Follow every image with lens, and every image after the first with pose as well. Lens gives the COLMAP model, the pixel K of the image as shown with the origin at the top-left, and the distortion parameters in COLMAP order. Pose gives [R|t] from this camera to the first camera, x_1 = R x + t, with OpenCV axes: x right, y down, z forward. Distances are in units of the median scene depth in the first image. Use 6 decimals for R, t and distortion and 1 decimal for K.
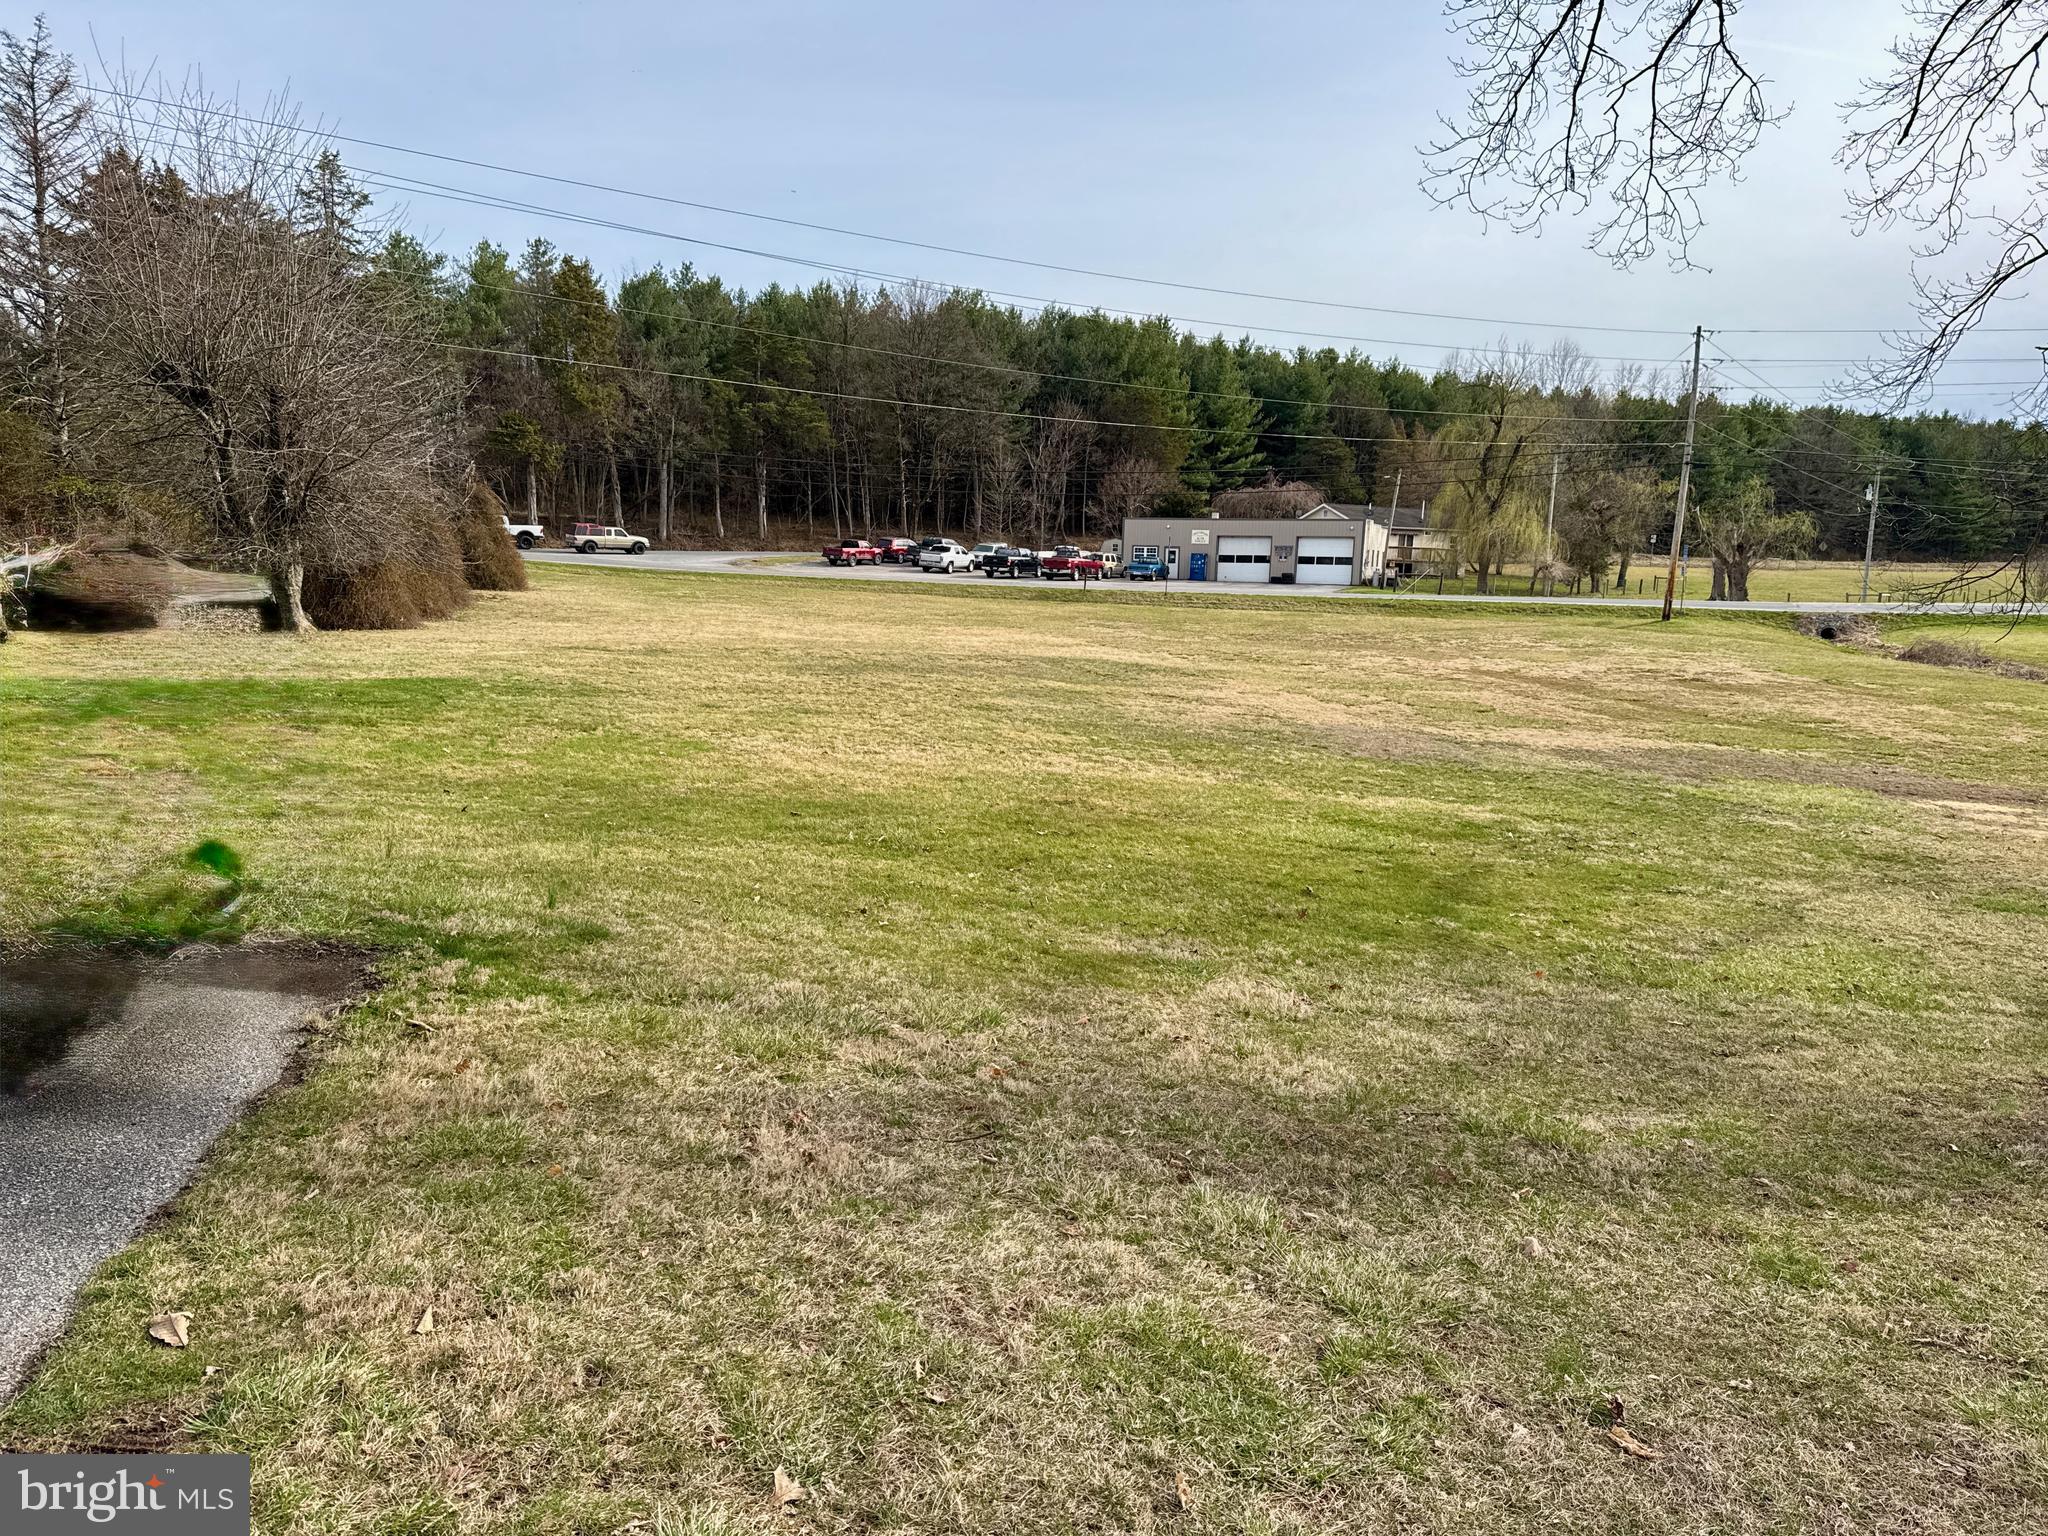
lens RADIAL K [[1421.1, 0, 1024.0], [0, 1421.1, 768.0], [0, 0, 1]] dist [0.124367, -0.187264]
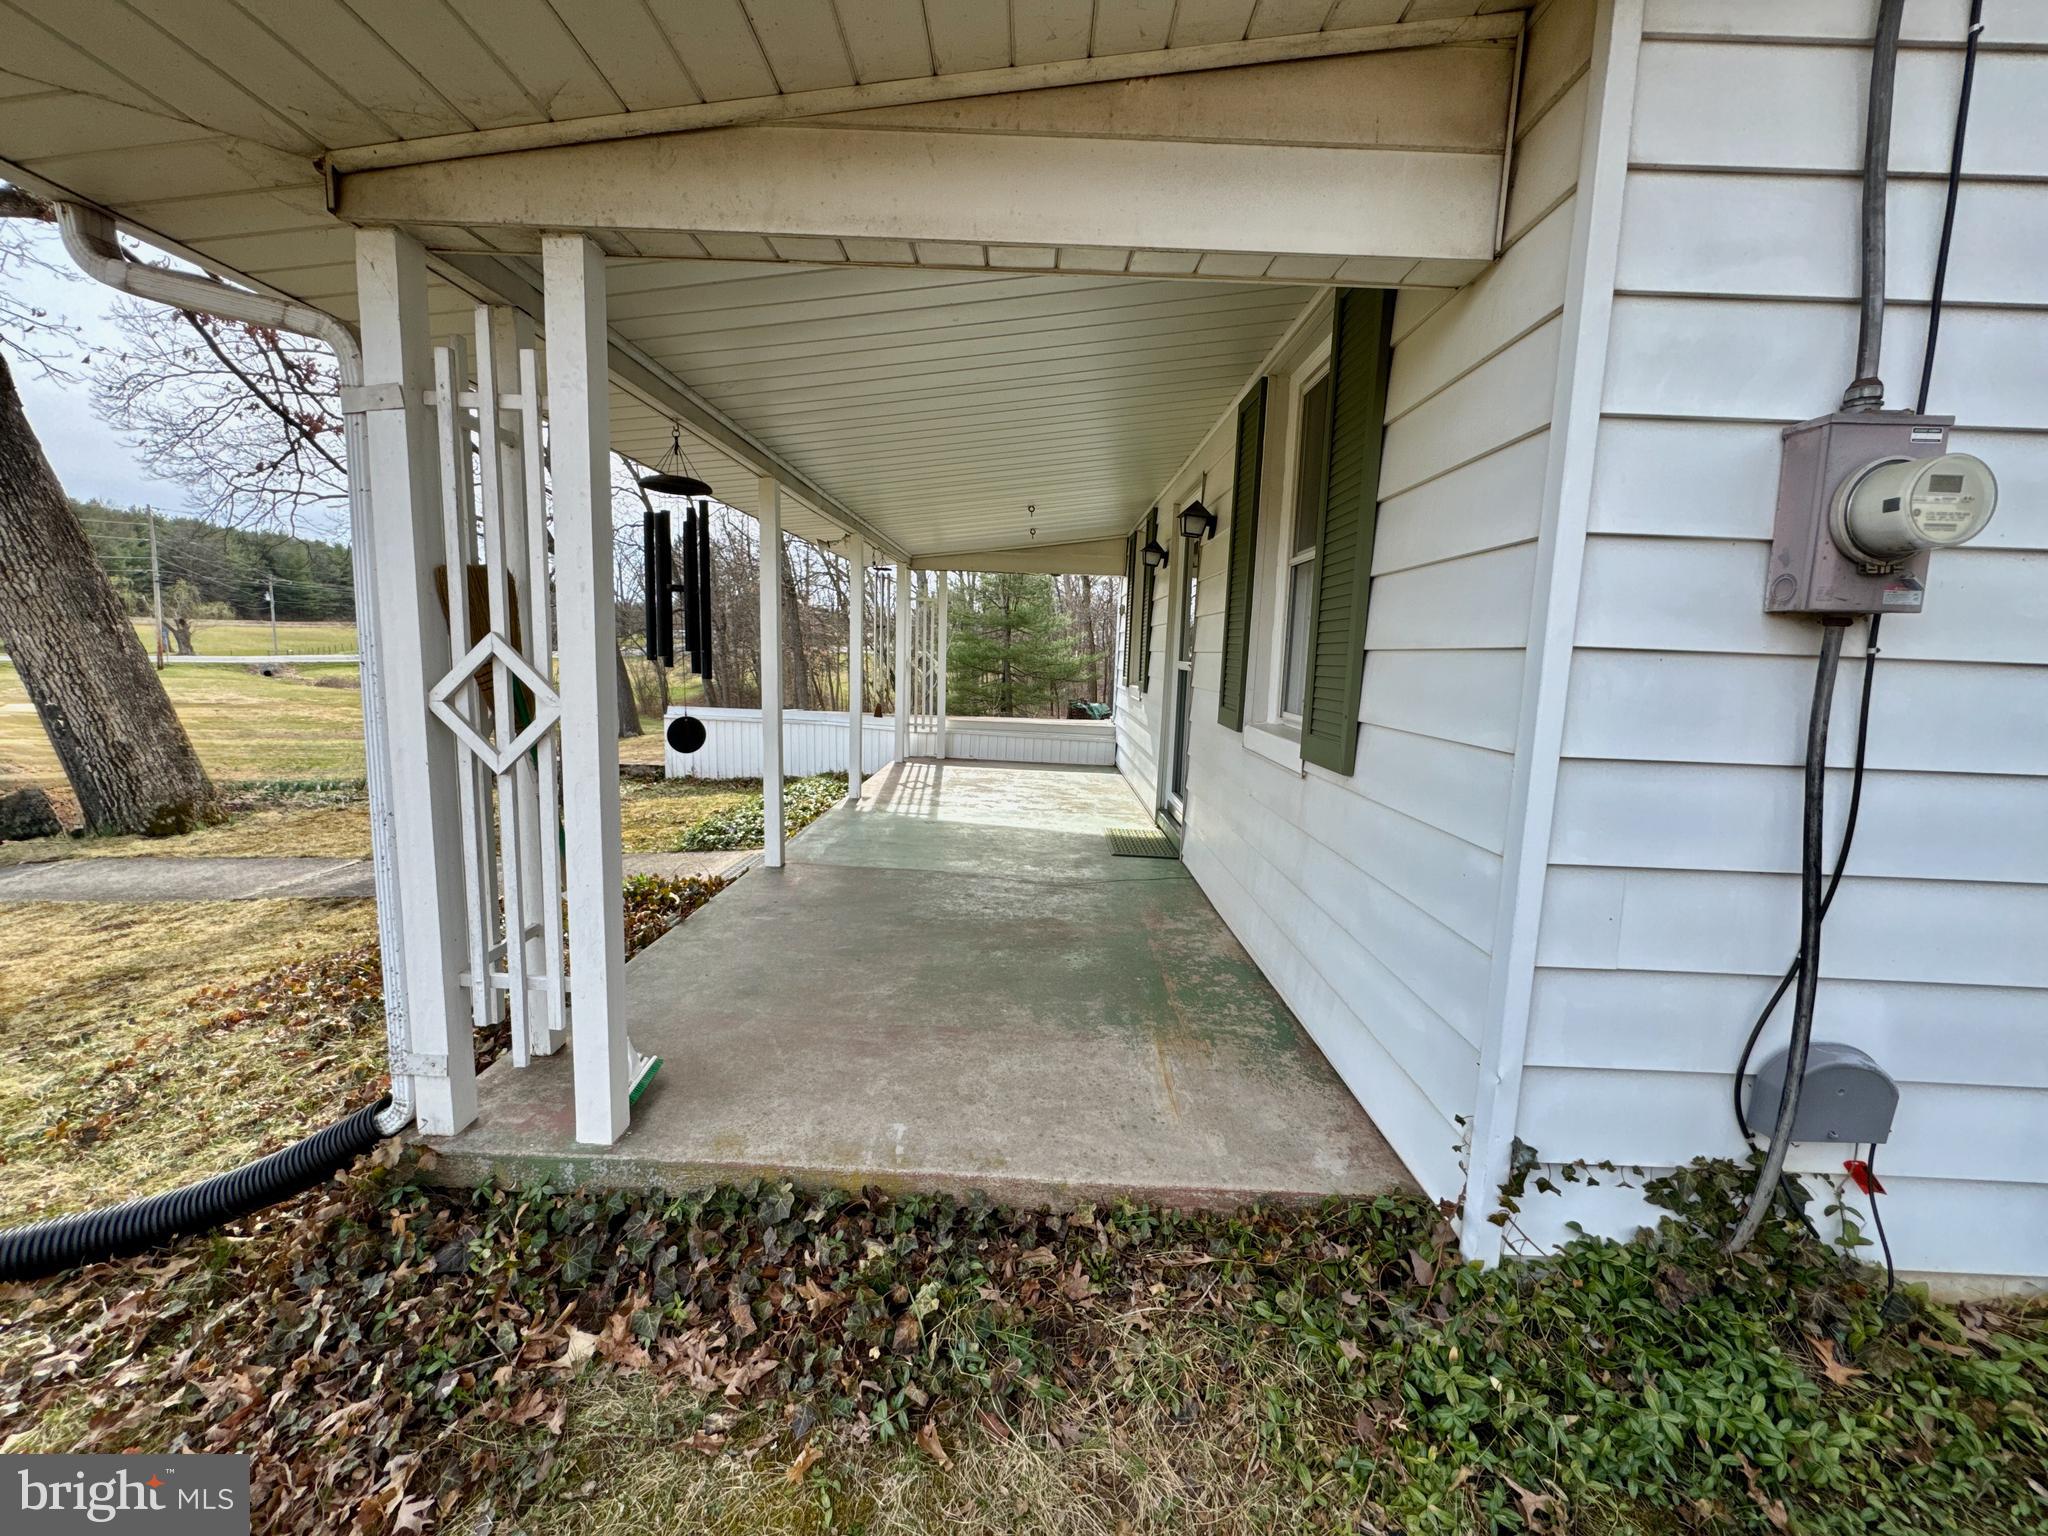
lens RADIAL K [[816.5, 0, 1026.3], [0, 816.5, 761.0], [0, 0, 1]] dist [-0.001784, 0.000063]
pose [[0.271916, -0.142861, 0.951658, -0.162267], [0.107475, 0.987241, 0.117494, 0.002764], [-0.956301, 0.070331, 0.283801, -0.197233]]
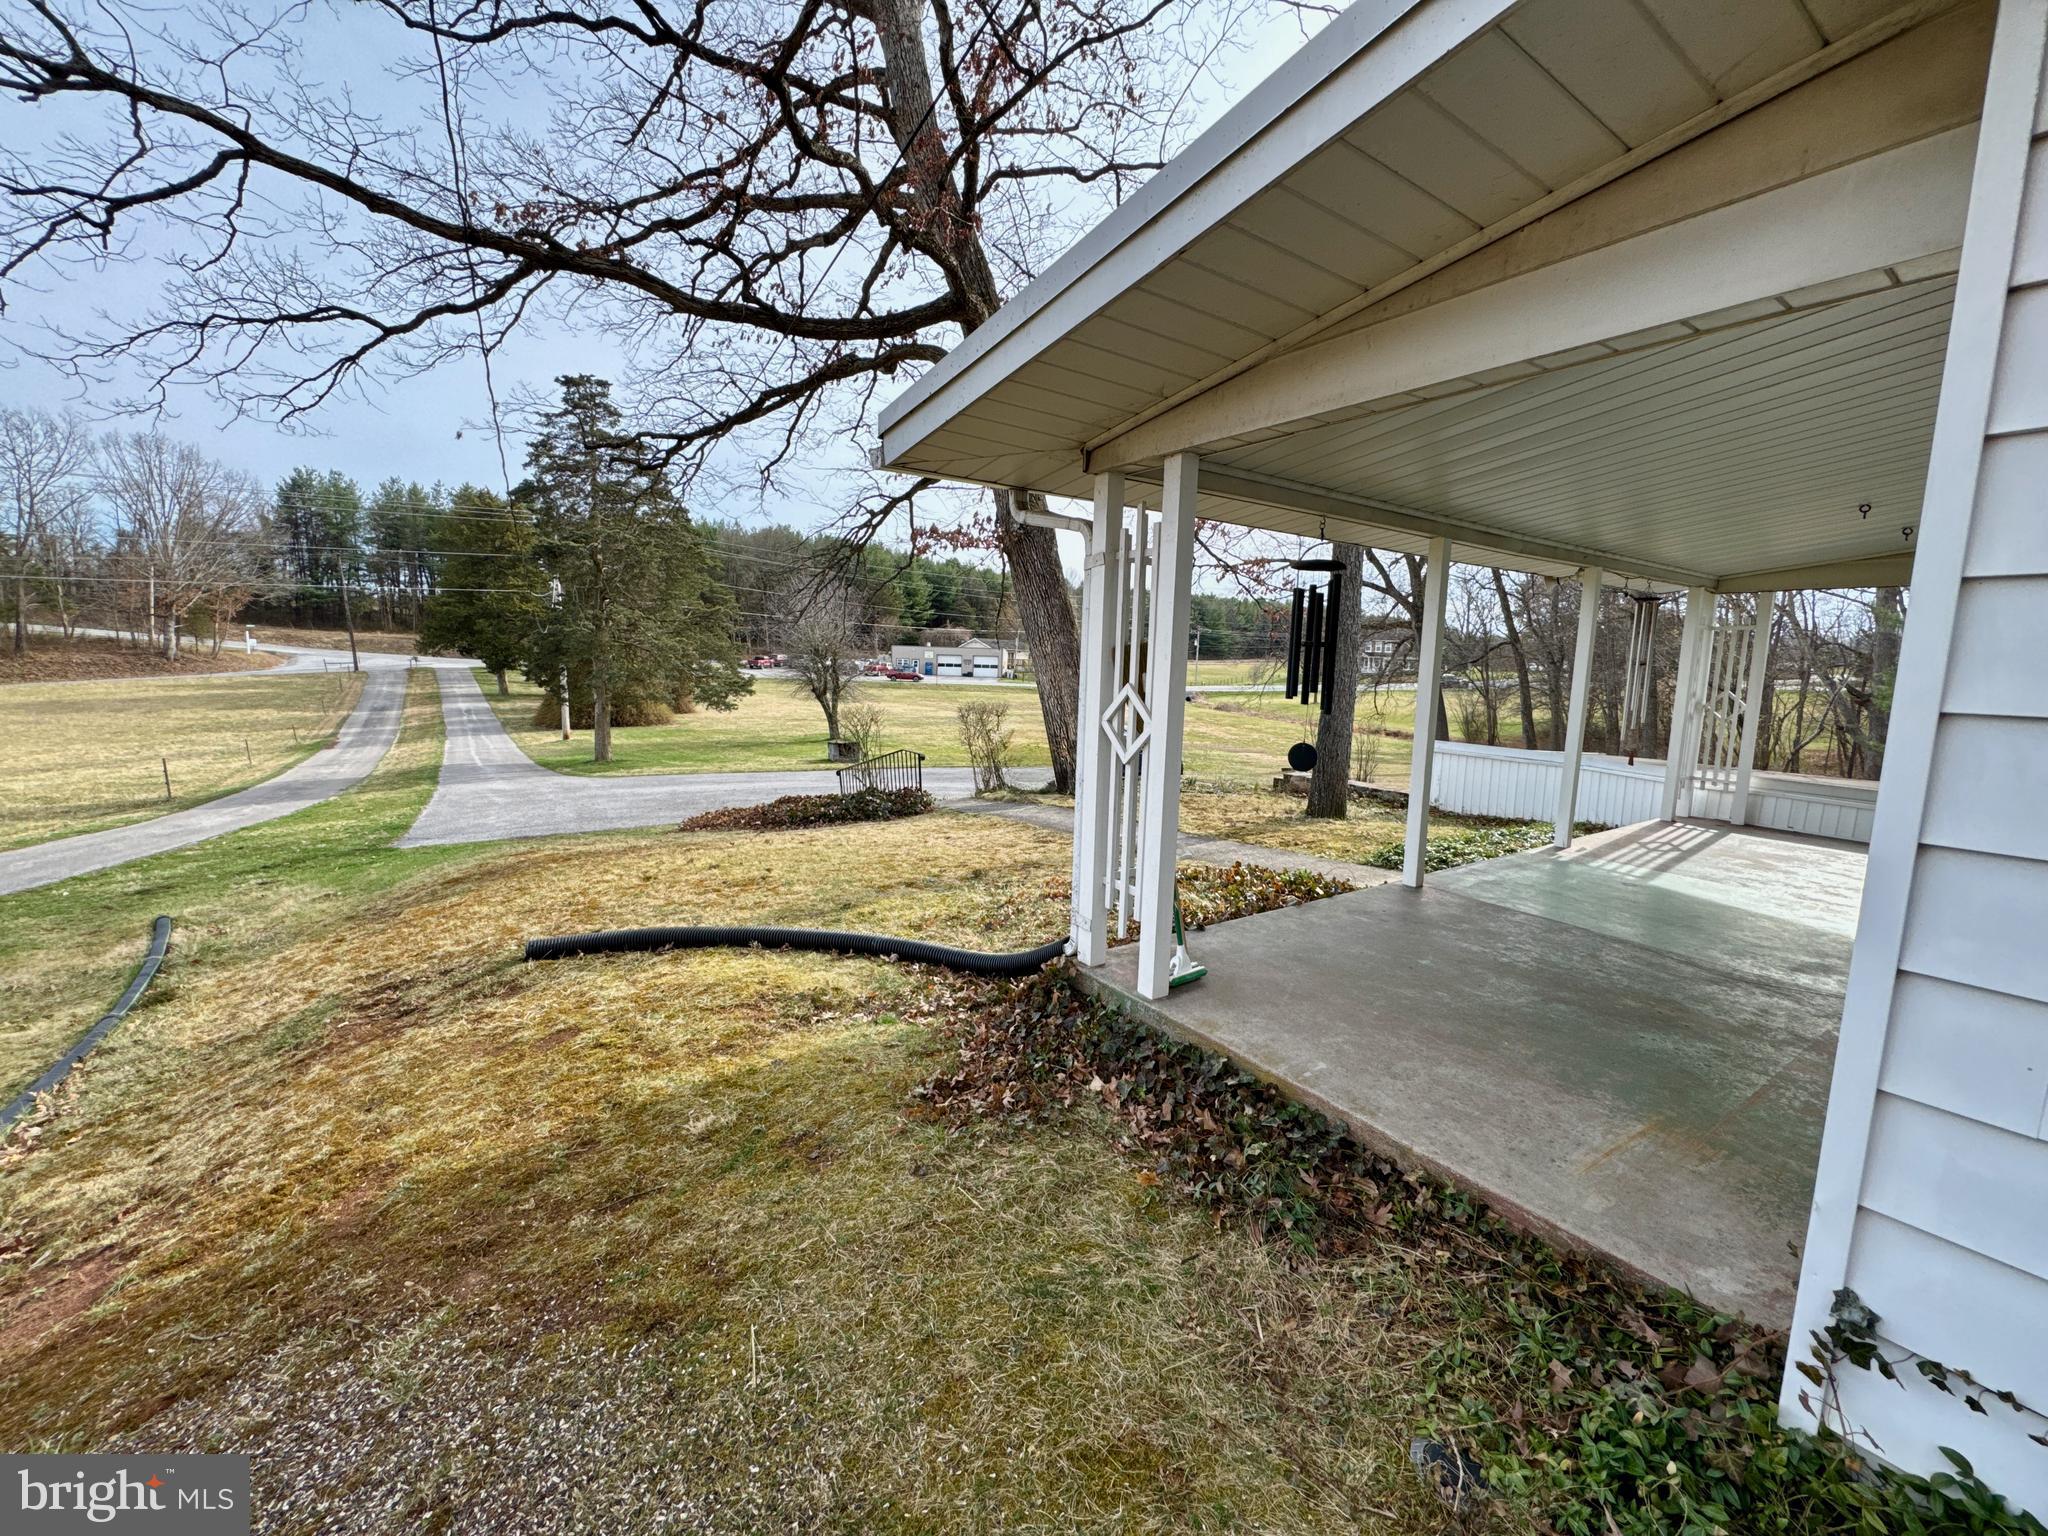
lens RADIAL K [[816.5, 0, 1026.3], [0, 816.5, 761.0], [0, 0, 1]] dist [-0.001784, 0.000063]
pose [[0.940947, -0.041473, 0.336004, -0.162532], [0.043720, 0.999043, 0.000878, 0.003982], [-0.335719, 0.013864, 0.941860, -0.214806]]
